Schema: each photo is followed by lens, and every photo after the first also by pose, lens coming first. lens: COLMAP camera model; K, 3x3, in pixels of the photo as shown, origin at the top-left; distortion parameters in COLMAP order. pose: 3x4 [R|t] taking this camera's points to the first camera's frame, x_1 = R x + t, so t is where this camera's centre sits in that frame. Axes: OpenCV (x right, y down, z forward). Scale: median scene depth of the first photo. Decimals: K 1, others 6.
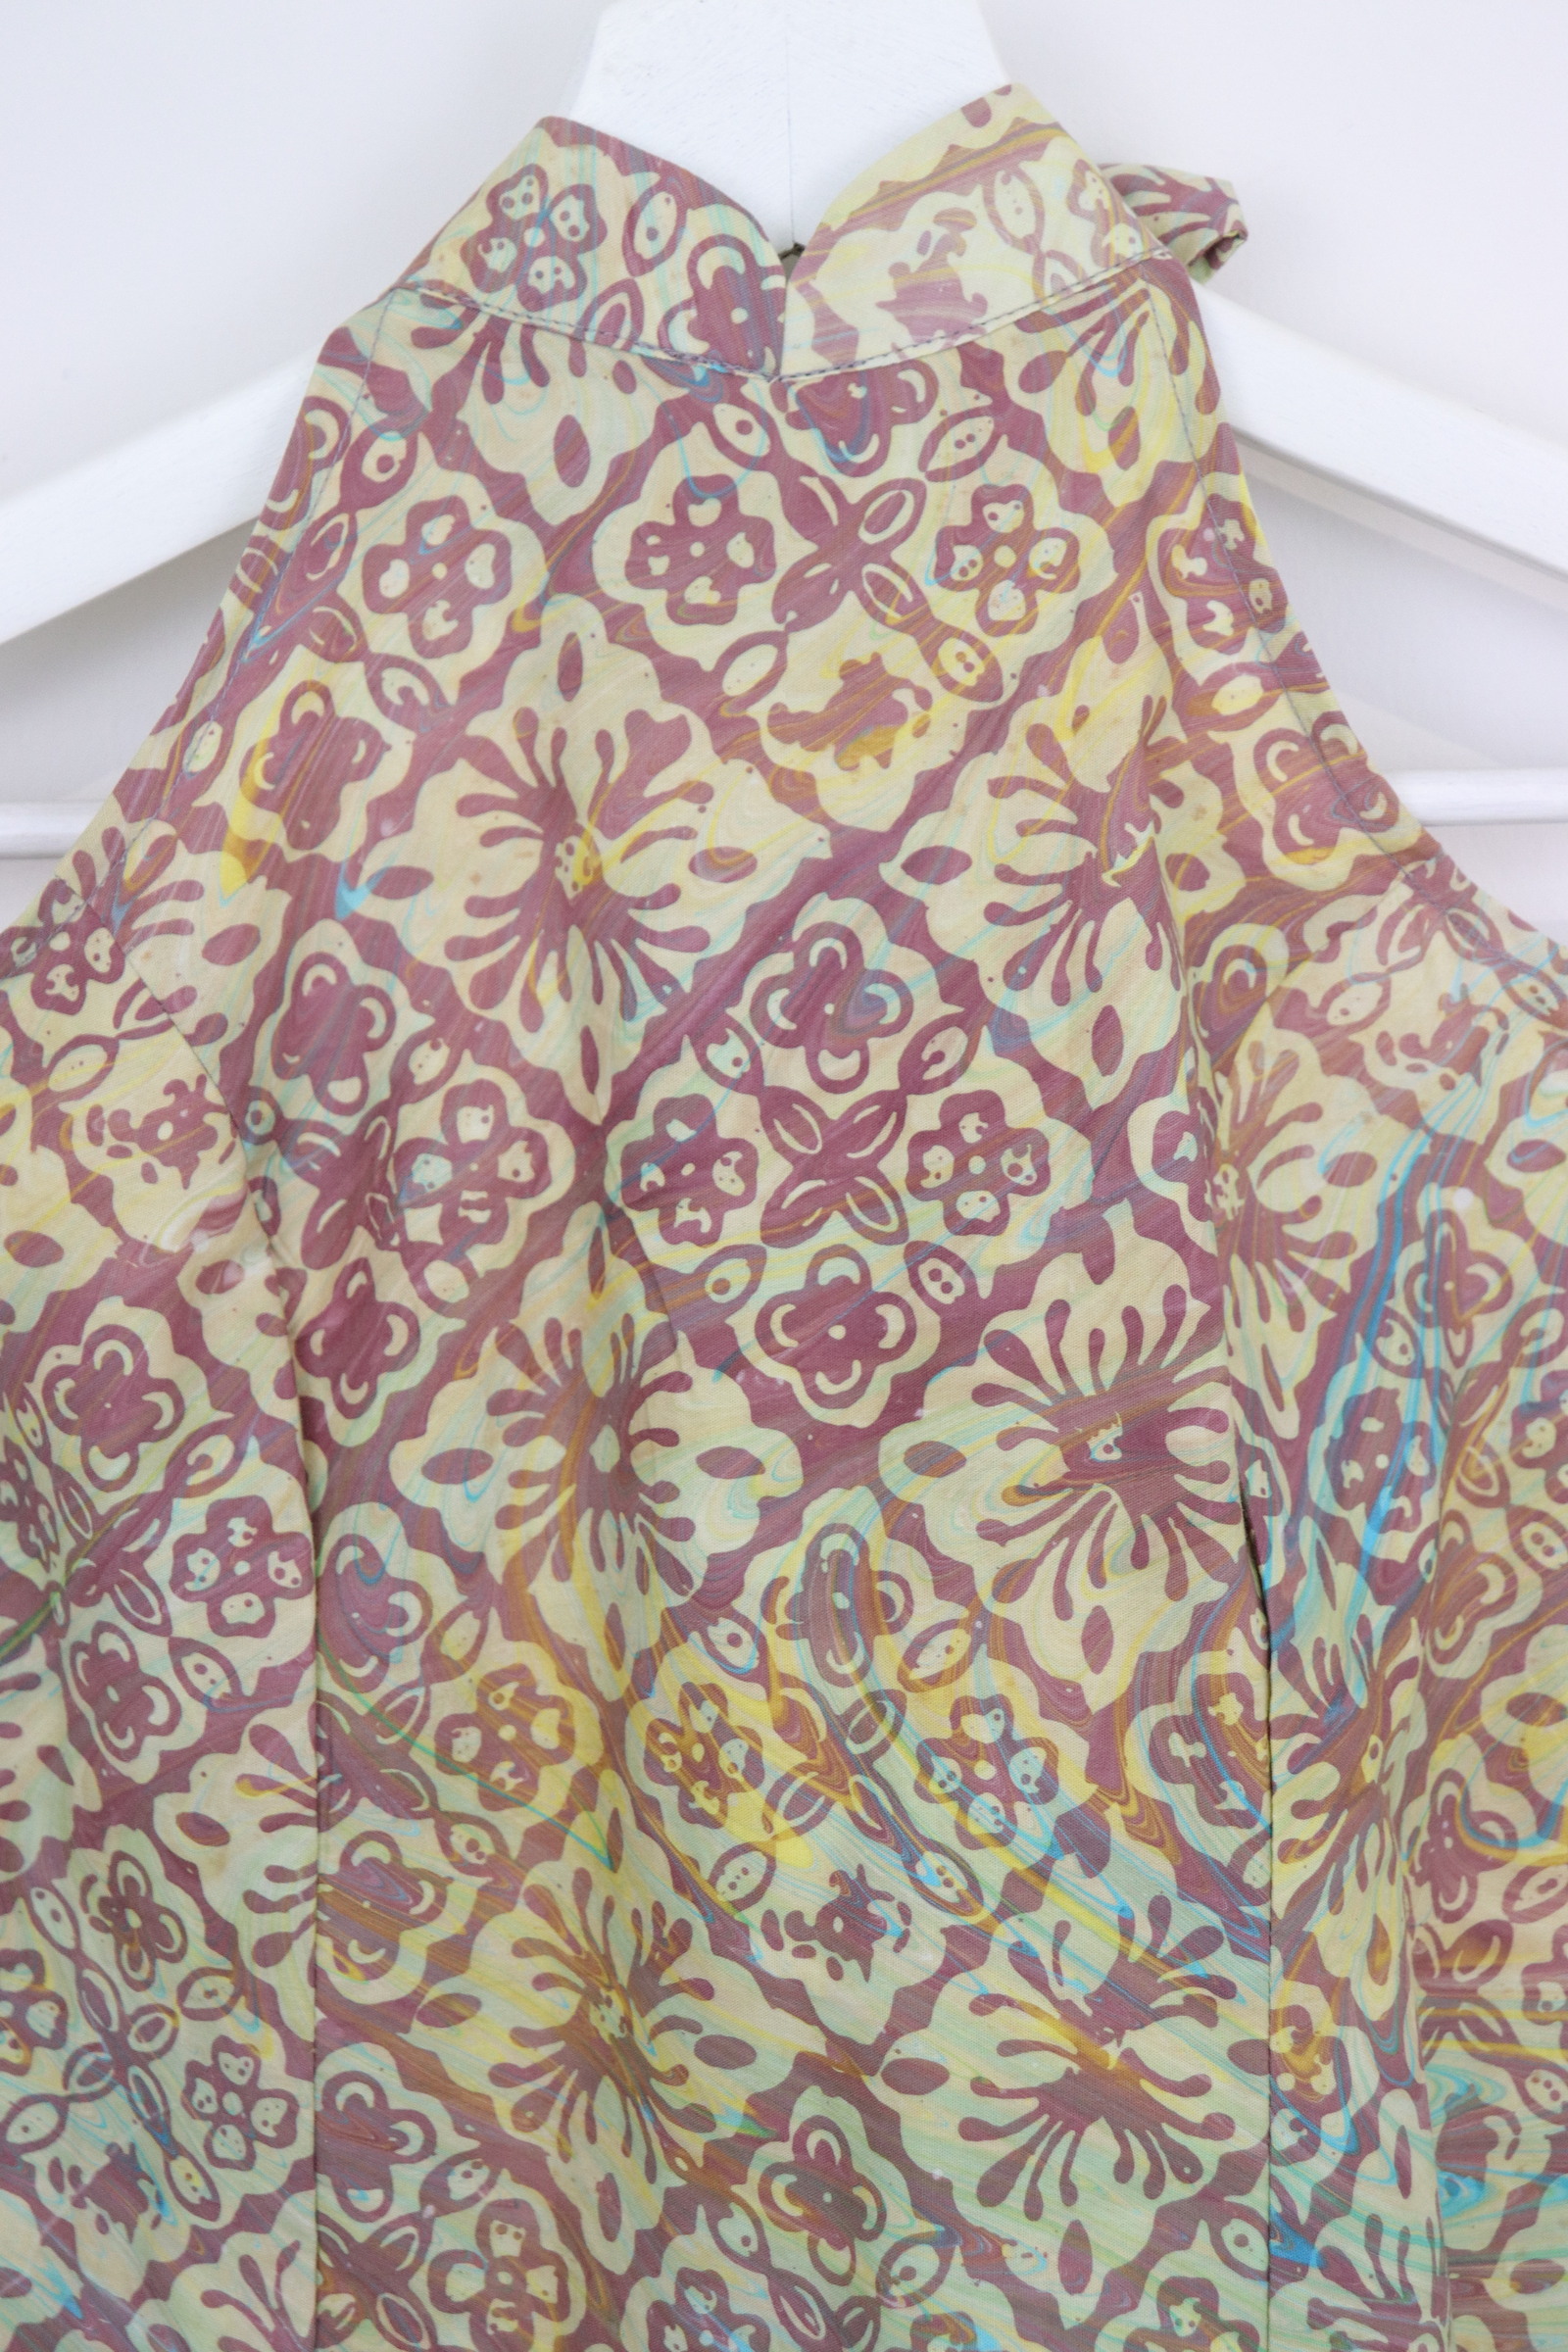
lens RADIAL K [[4057.0, 0, 786.7], [0, 4057.0, 1185.1], [0, 0, 1]] dist [0.143070, 0.000000]
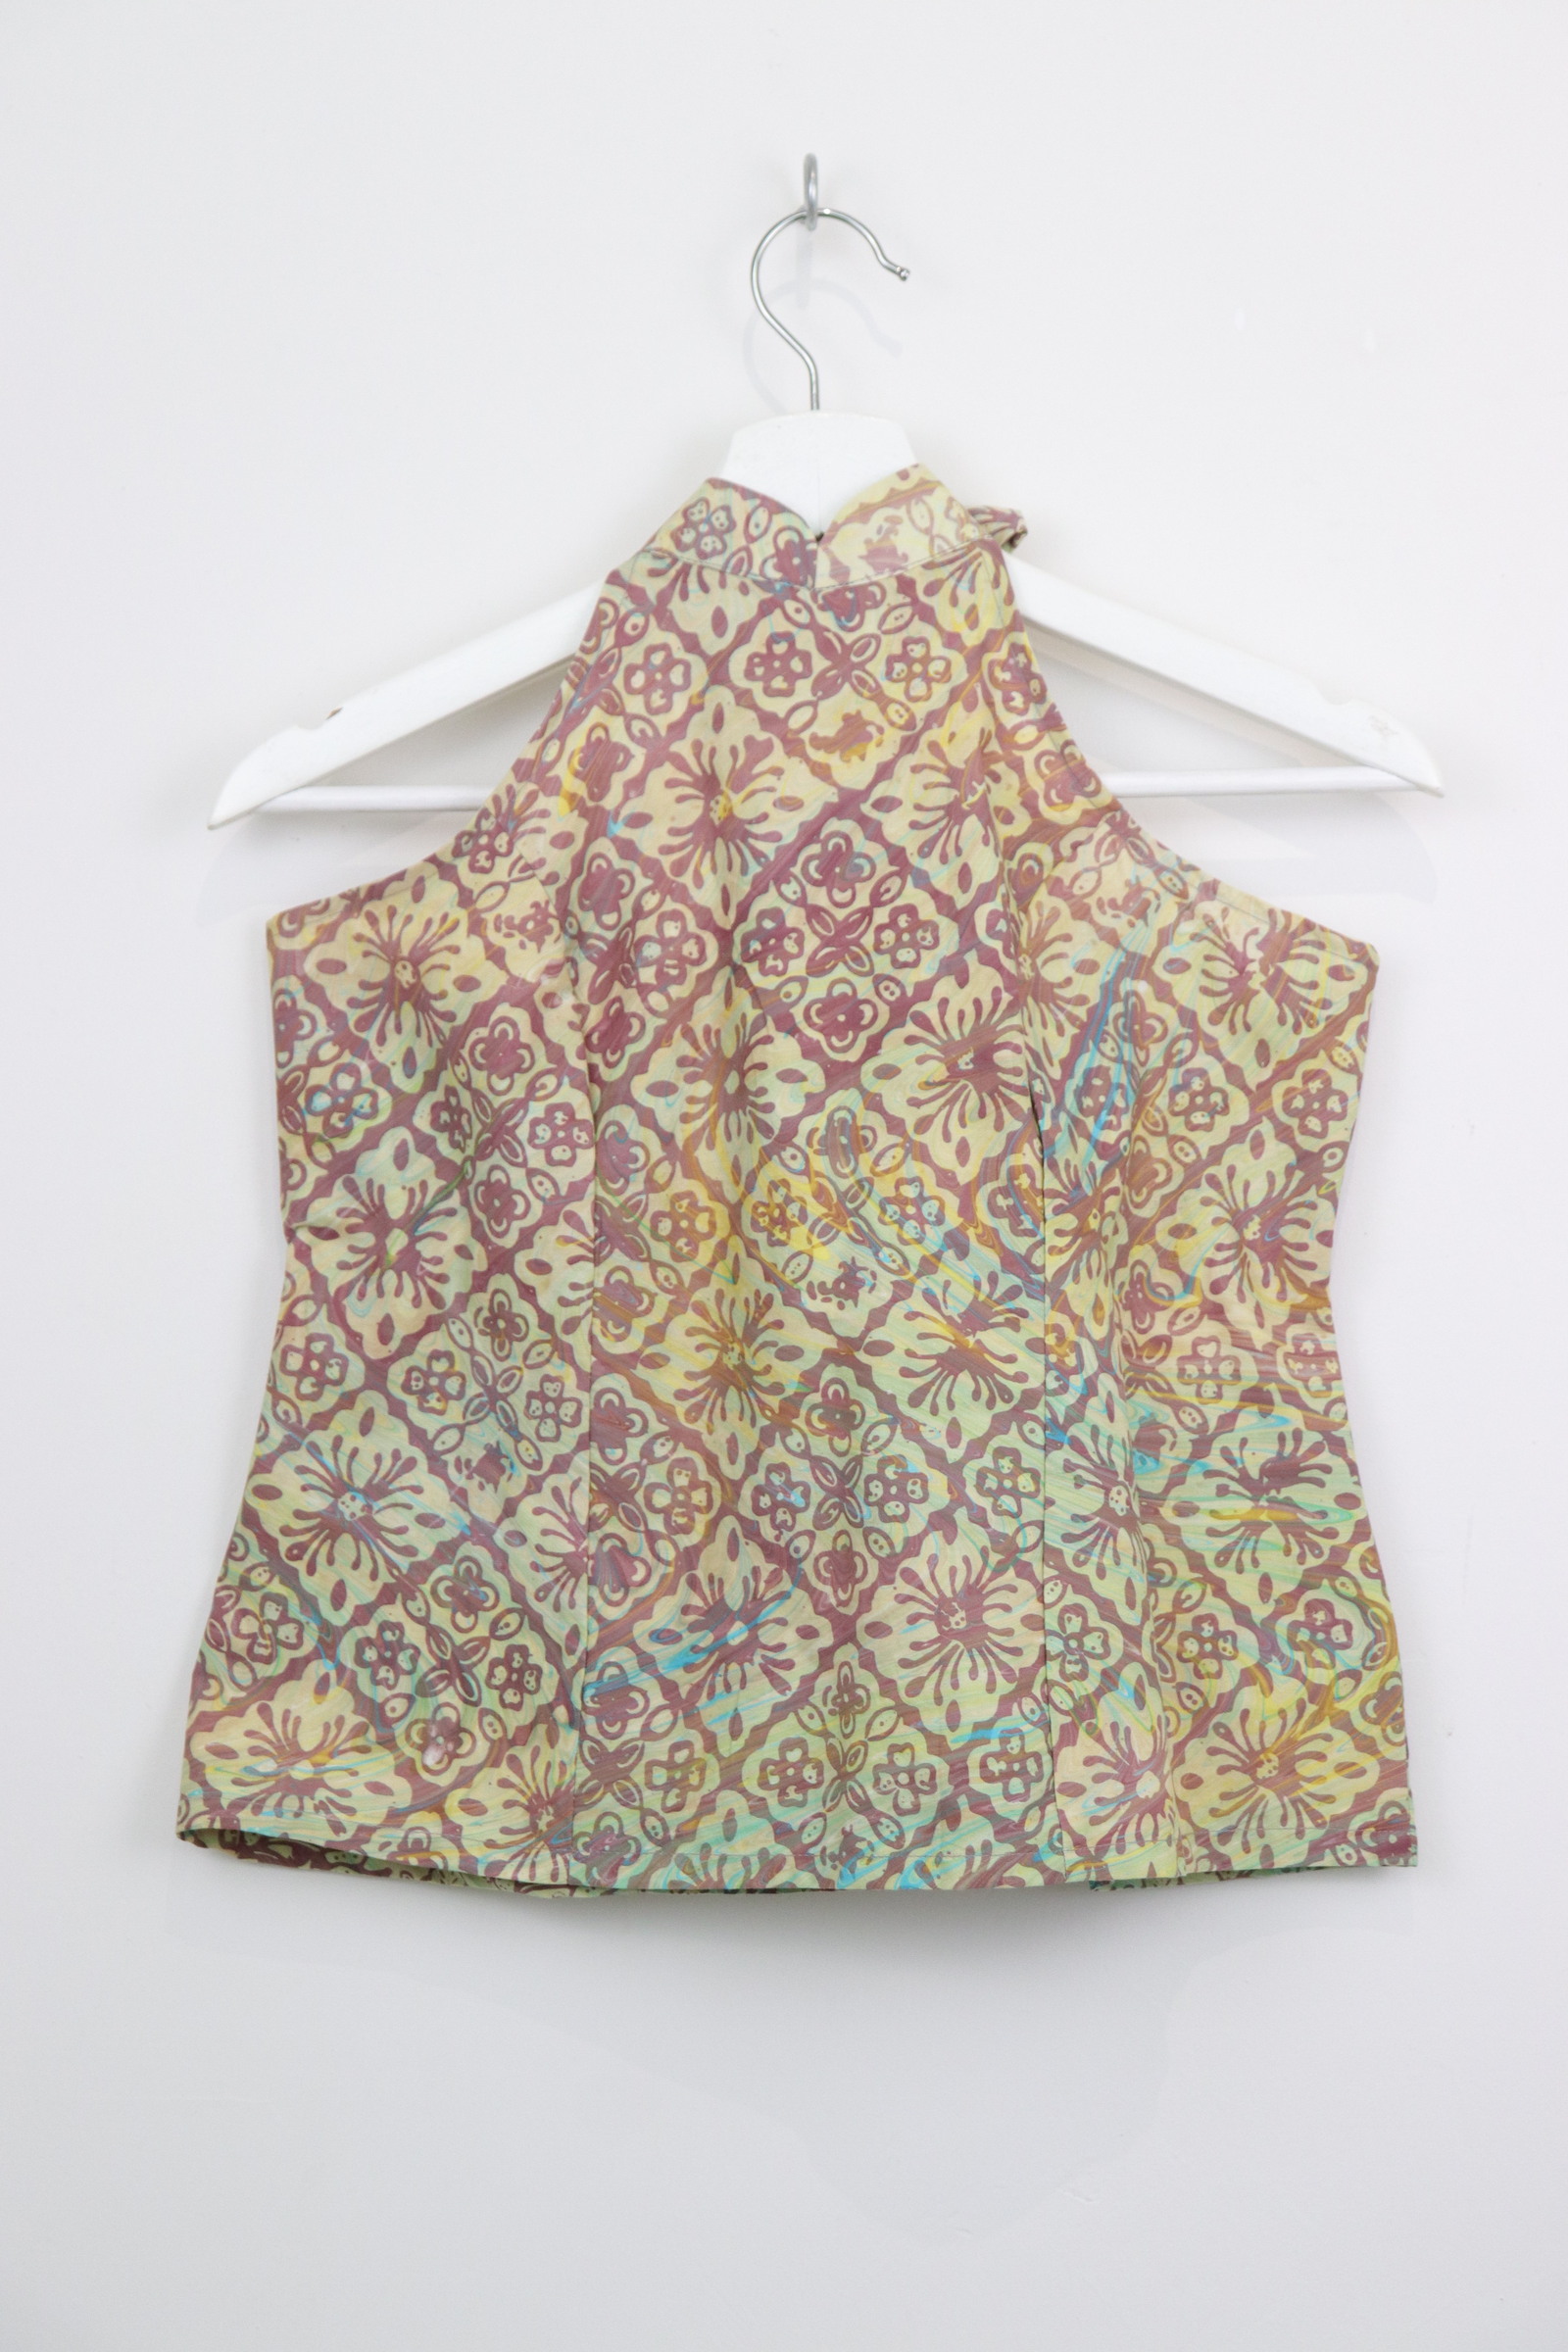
lens RADIAL K [[4015.0, 0, 780.9], [0, 4015.0, 1166.1], [0, 0, 1]] dist [0.158998, 0.000000]
pose [[0.999994, -0.000450, -0.003484, -0.012226], [-0.000178, 0.983987, -0.178238, 0.490942], [0.003508, 0.178237, 0.983981, -1.072734]]
